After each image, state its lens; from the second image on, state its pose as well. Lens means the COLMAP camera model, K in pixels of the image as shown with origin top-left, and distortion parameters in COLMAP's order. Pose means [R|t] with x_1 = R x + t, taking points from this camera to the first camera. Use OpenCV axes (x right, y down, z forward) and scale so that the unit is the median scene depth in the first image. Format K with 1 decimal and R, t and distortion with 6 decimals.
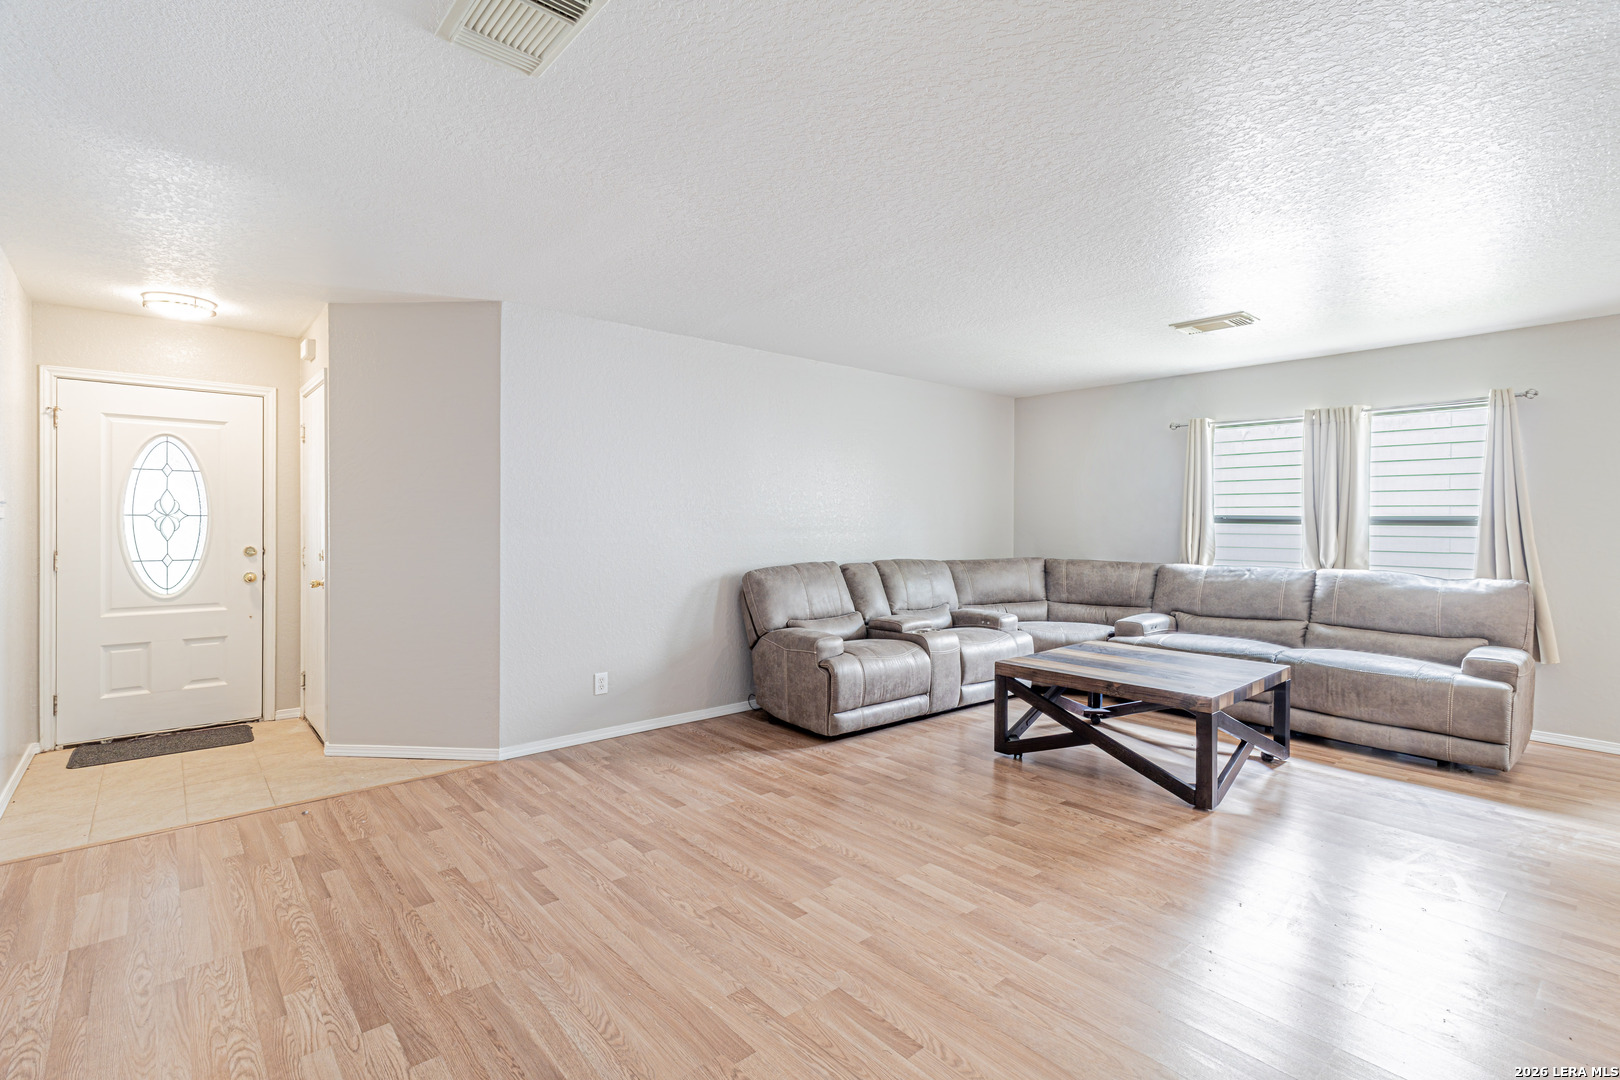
lens RADIAL K [[763.5, 0, 805.0], [0, 763.5, 529.0], [0, 0, 1]] dist [0.003598, 0.001362]
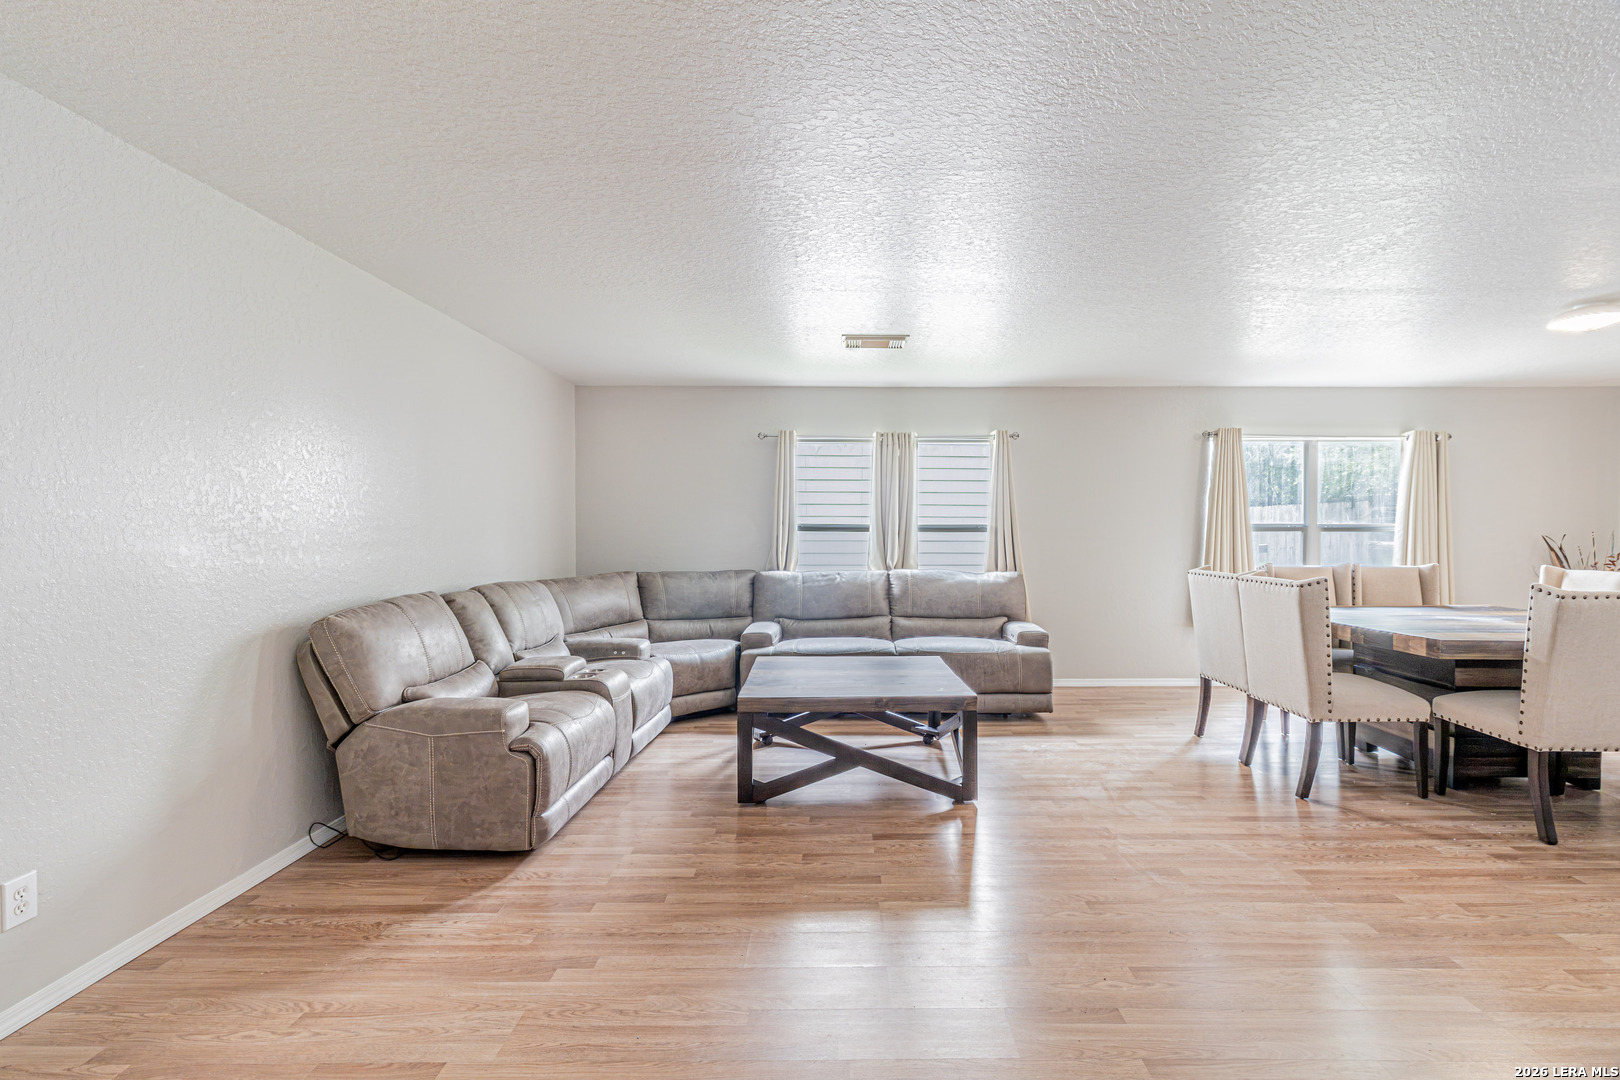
lens RADIAL K [[763.5, 0, 811.1], [0, 763.5, 549.1], [0, 0, 1]] dist [0.003598, 0.001362]
pose [[0.640978, -0.024087, 0.767181, -0.298303], [0.011034, 0.999693, 0.022168, -0.006830], [-0.767480, -0.005744, 0.641048, 0.347187]]
